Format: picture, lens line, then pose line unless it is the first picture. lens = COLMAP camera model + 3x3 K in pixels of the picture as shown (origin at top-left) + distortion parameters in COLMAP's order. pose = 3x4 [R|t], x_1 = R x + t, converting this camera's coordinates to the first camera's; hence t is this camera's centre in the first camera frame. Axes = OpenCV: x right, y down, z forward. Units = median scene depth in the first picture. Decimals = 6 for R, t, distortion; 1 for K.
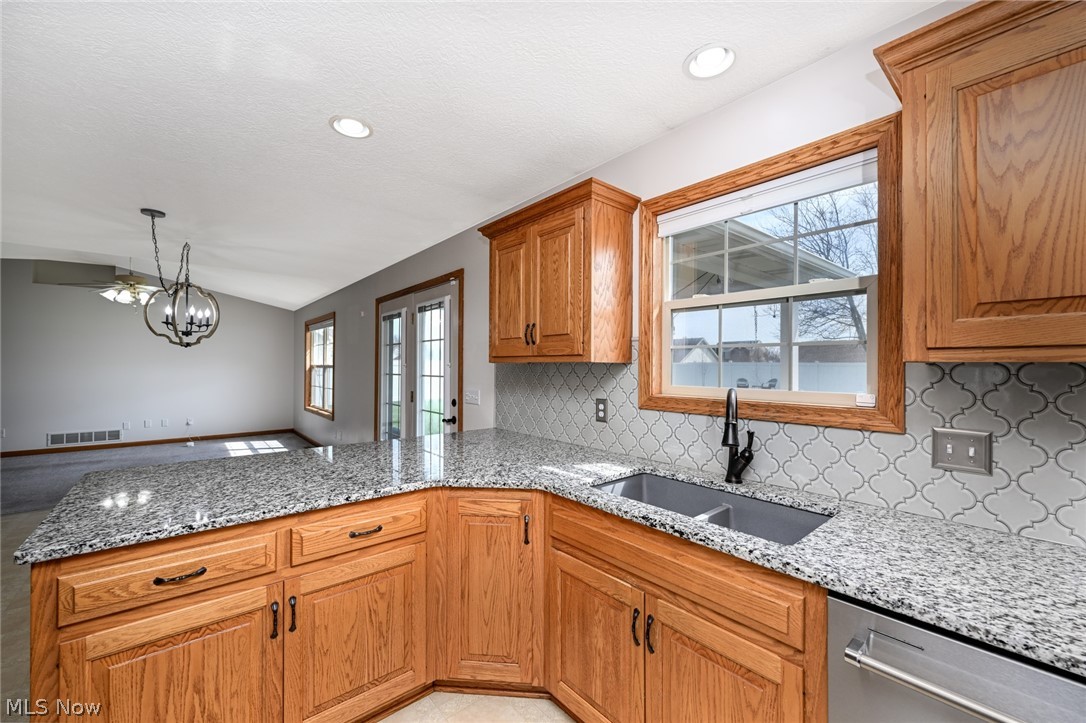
lens RADIAL K [[426.4, 0, 543.0], [0, 426.4, 362.9], [0, 0, 1]] dist [-0.000246, -0.000514]
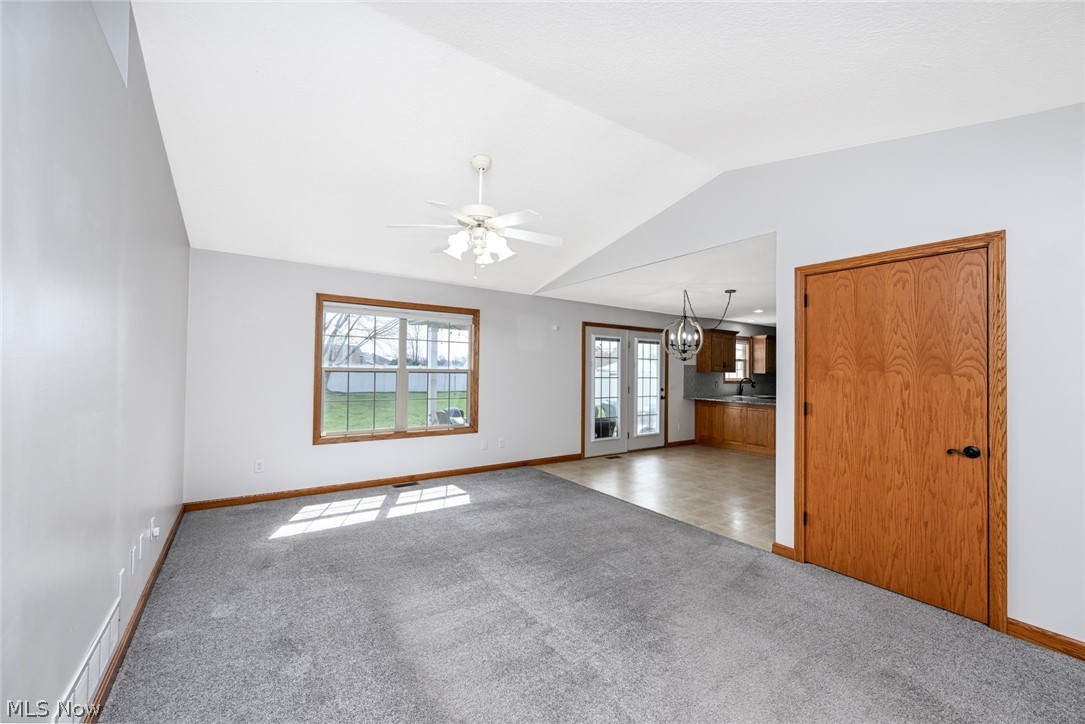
lens RADIAL K [[436.6, 0, 538.6], [0, 436.6, 365.4], [0, 0, 1]] dist [-0.000989, -0.000033]
pose [[0.096160, 0.010965, 0.995306, -2.098115], [-0.021186, 0.999735, -0.008967, 0.002977], [-0.995140, -0.020224, 0.096367, 1.196832]]
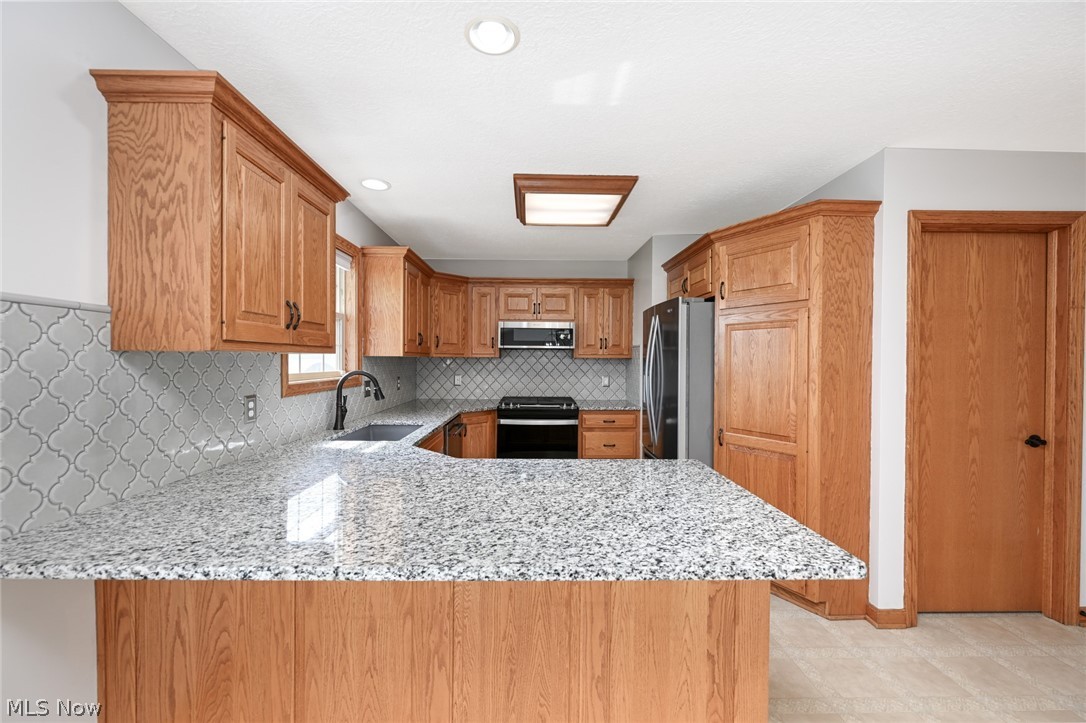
lens RADIAL K [[430.8, 0, 529.8], [0, 430.8, 360.1], [0, 0, 1]] dist [-0.000045, -0.000227]
pose [[-0.759127, -0.012888, 0.650815, -0.459043], [-0.015658, 0.999876, 0.001538, 0.002132], [-0.650754, -0.009023, -0.759235, 0.704907]]
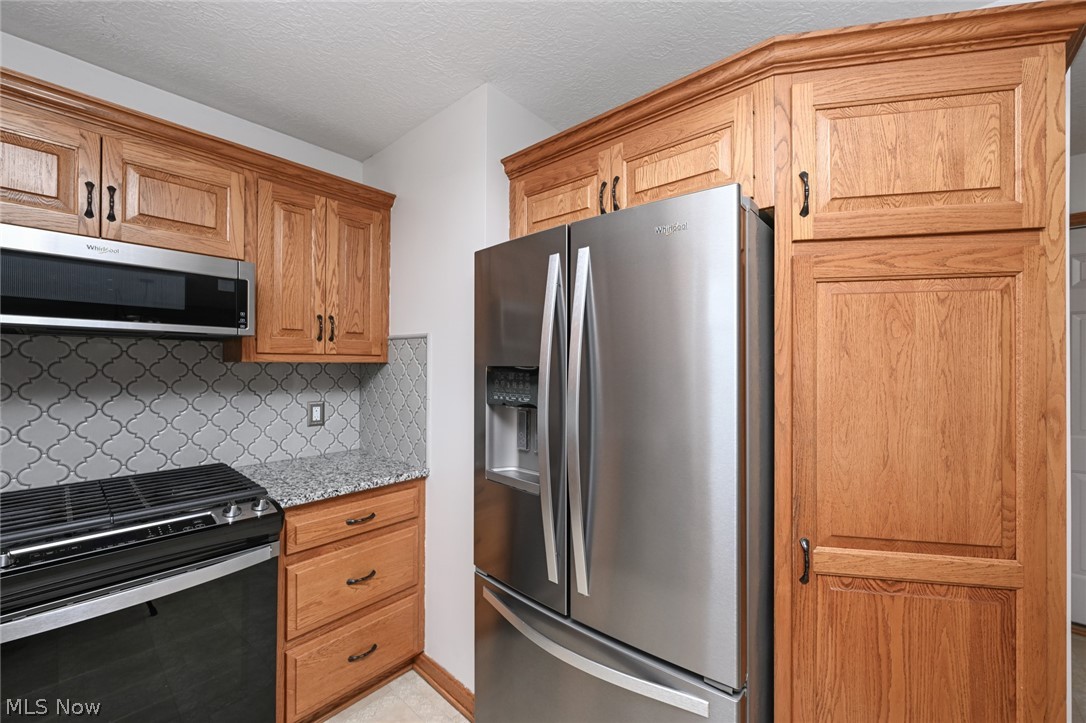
lens RADIAL K [[426.4, 0, 543.0], [0, 426.4, 362.9], [0, 0, 1]] dist [-0.000246, -0.000514]
pose [[-0.988977, -0.009288, -0.147781, -0.073857], [-0.007563, 0.999897, -0.012233, 0.000467], [0.147879, -0.010981, -0.988944, 0.265673]]
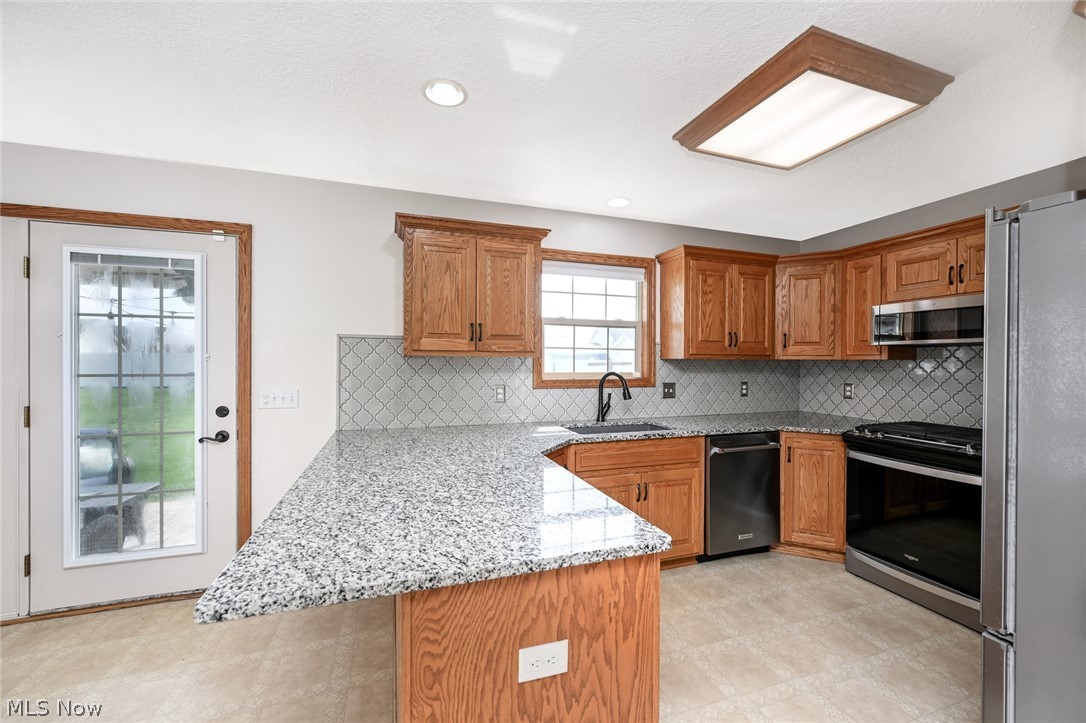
lens RADIAL K [[426.4, 0, 543.0], [0, 426.4, 362.9], [0, 0, 1]] dist [-0.000246, -0.000514]
pose [[0.370921, -0.009499, 0.928616, -0.559486], [-0.009636, 0.999854, 0.014077, -0.001175], [-0.928614, -0.014170, 0.370776, 0.216893]]
